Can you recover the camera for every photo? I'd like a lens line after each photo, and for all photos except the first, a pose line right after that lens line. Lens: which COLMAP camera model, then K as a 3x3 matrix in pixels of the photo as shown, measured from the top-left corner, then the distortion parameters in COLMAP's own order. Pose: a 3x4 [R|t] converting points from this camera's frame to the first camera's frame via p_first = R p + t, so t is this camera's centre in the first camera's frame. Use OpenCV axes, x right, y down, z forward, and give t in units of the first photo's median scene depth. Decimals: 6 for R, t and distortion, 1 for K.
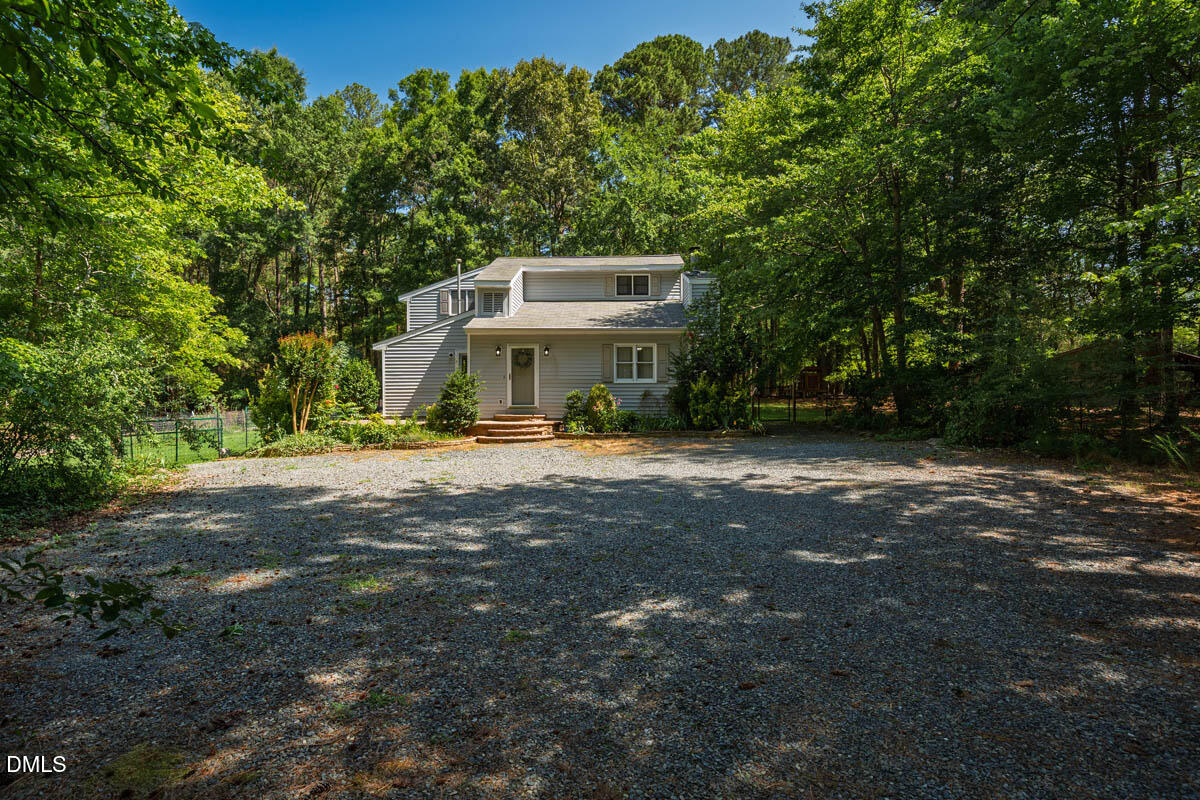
lens RADIAL K [[644.1, 0, 600.2], [0, 644.1, 390.8], [0, 0, 1]] dist [0.000934, 0.002425]
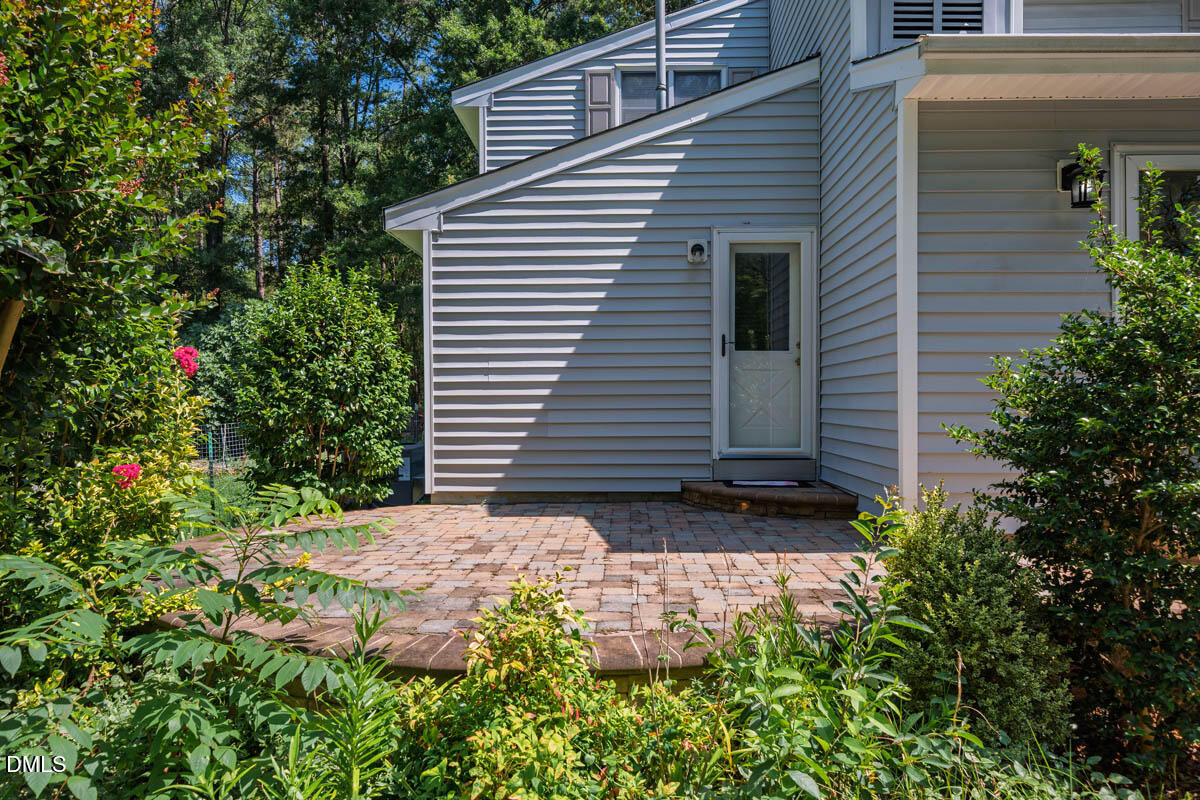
lens RADIAL K [[823.4, 0, 603.1], [0, 823.4, 392.9], [0, 0, 1]] dist [-0.001827, 0.003883]
pose [[0.999818, 0.002187, -0.018945, -0.286268], [-0.002215, 0.999997, -0.001438, 0.000774], [0.018942, 0.001479, 0.999819, 0.742416]]
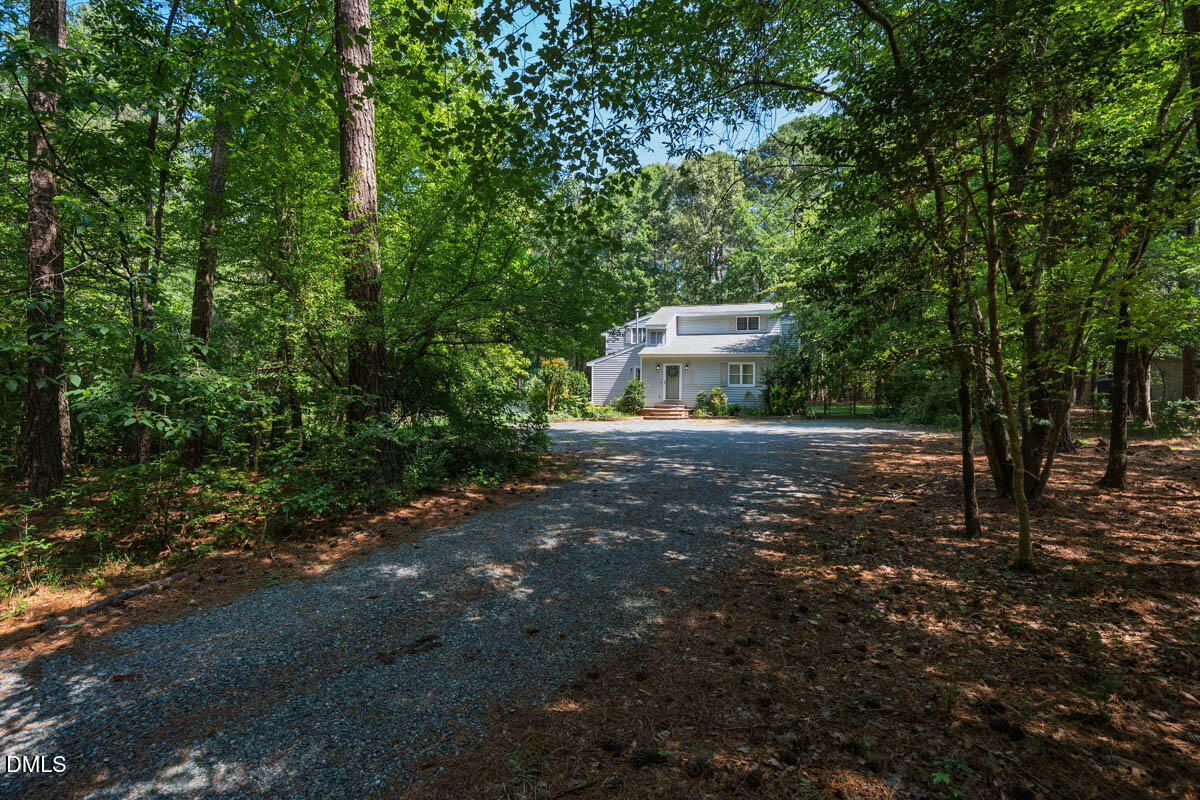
lens RADIAL K [[567.8, 0, 598.4], [0, 567.8, 394.7], [0, 0, 1]] dist [-0.000194, 0.000028]
pose [[0.957036, 0.014660, -0.289600, 0.122329], [-0.015367, 0.999882, -0.000166, 0.013046], [0.289563, 0.004609, 0.957148, -0.463987]]
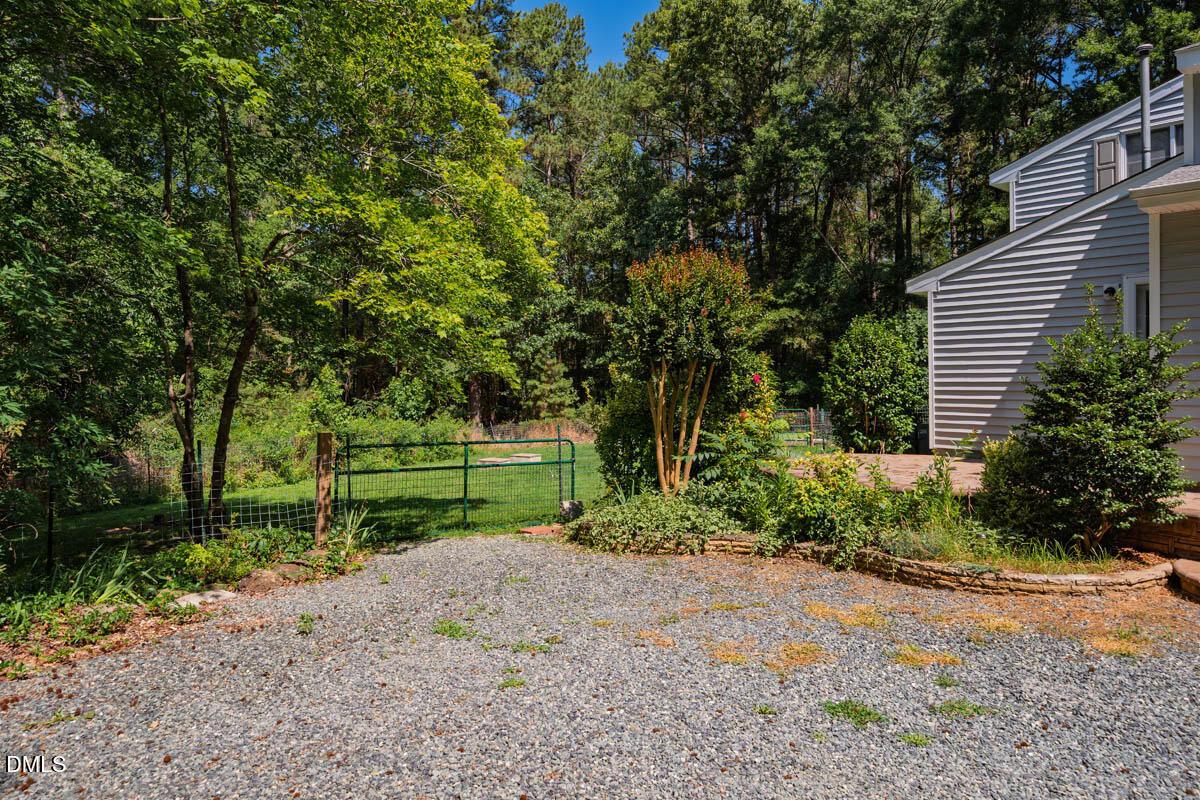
lens RADIAL K [[823.4, 0, 581.0], [0, 823.4, 362.3], [0, 0, 1]] dist [-0.001827, 0.003883]
pose [[0.645038, -0.012294, -0.764051, -0.076401], [-0.005010, 0.999781, -0.020317, -0.004929], [0.764134, 0.016933, 0.644836, 0.518225]]
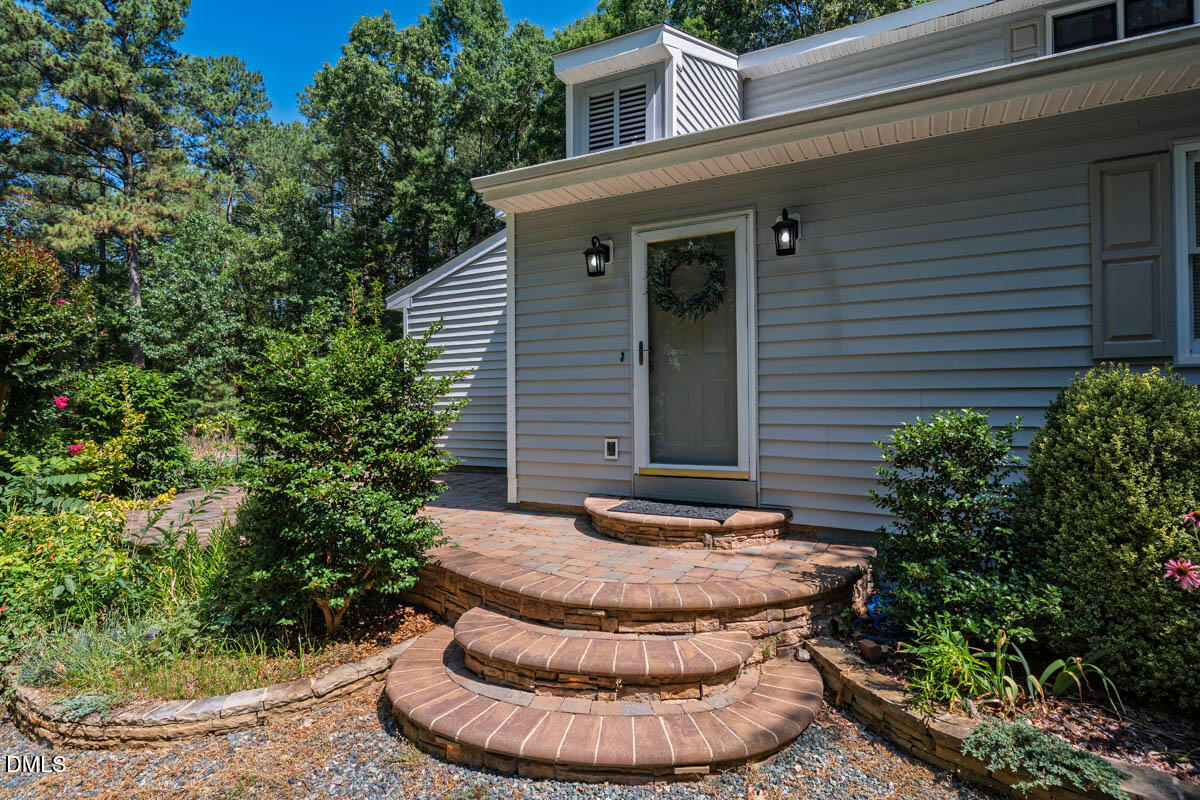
lens RADIAL K [[607.4, 0, 592.0], [0, 607.4, 399.4], [0, 0, 1]] dist [-0.002115, 0.000349]
pose [[0.893373, -0.007426, -0.449255, -0.047693], [0.014591, 0.999816, 0.012489, -0.006408], [0.449079, -0.017712, 0.893316, 0.759949]]
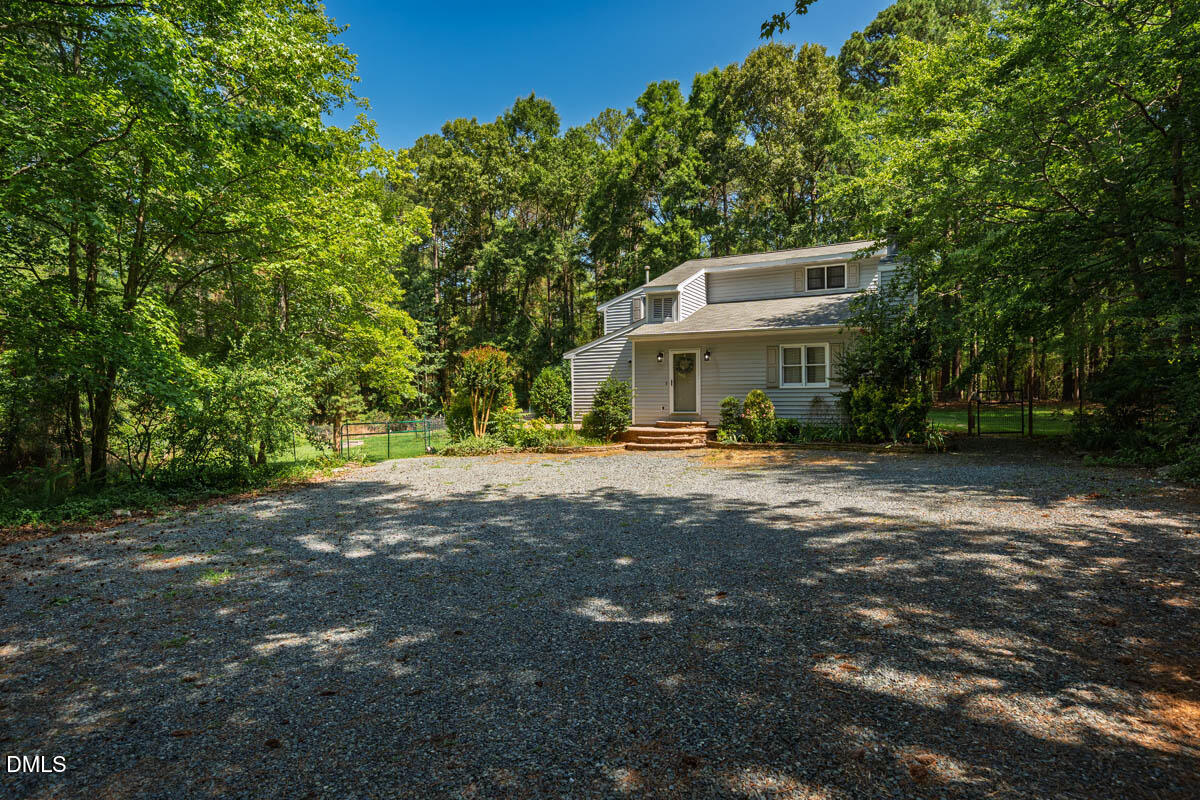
lens RADIAL K [[644.1, 0, 596.0], [0, 644.1, 394.5], [0, 0, 1]] dist [0.000934, 0.002425]
pose [[0.895862, -0.004813, -0.444306, 0.190010], [0.006300, 0.999978, 0.001871, -0.006371], [0.444287, -0.004476, 0.895873, 0.066341]]
